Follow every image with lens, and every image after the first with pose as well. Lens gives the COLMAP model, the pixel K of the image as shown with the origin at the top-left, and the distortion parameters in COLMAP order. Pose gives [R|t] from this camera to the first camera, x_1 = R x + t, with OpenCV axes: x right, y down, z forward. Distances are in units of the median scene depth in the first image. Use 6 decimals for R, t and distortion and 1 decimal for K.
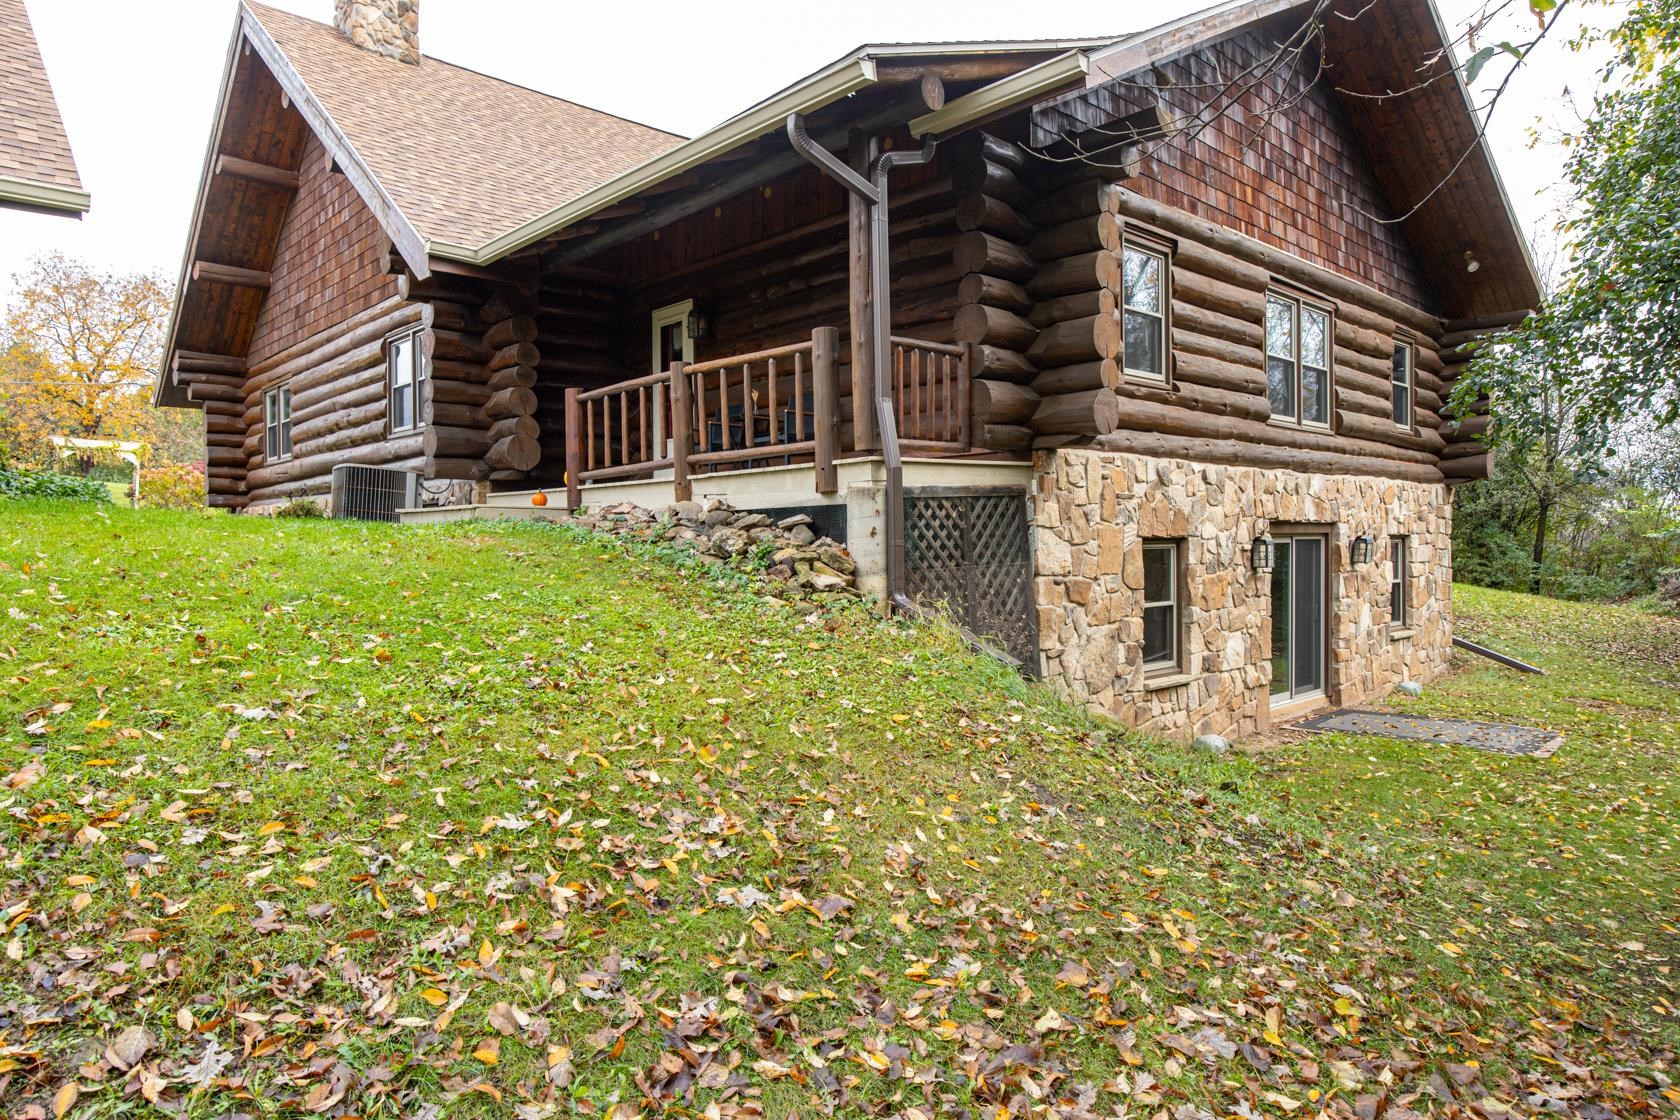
lens RADIAL K [[1045.8, 0, 840.7], [0, 1045.8, 555.2], [0, 0, 1]] dist [-0.002817, -0.000365]
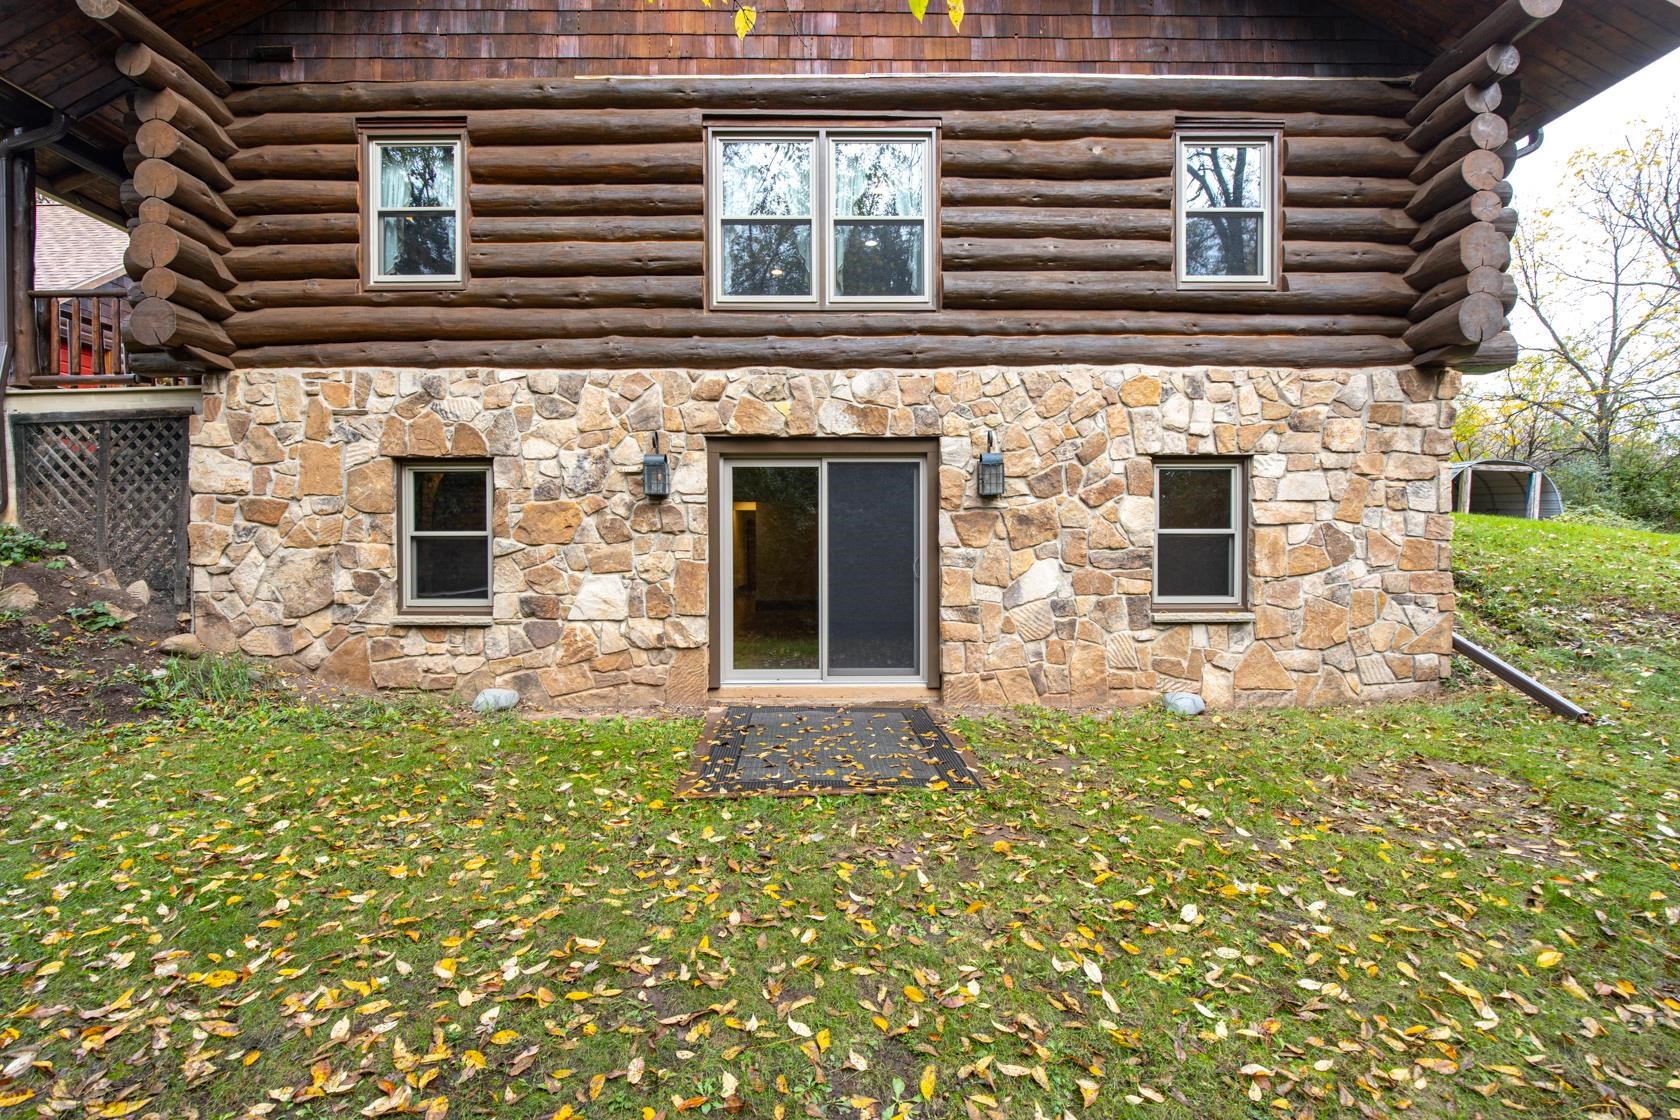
lens RADIAL K [[805.9, 0, 840.4], [0, 805.9, 558.0], [0, 0, 1]] dist [0.000256, 0.000216]
pose [[0.726897, 0.024692, -0.686302, 1.030640], [-0.013302, 0.999672, 0.021878, 0.049207], [0.686618, -0.006774, 0.726987, 0.732973]]
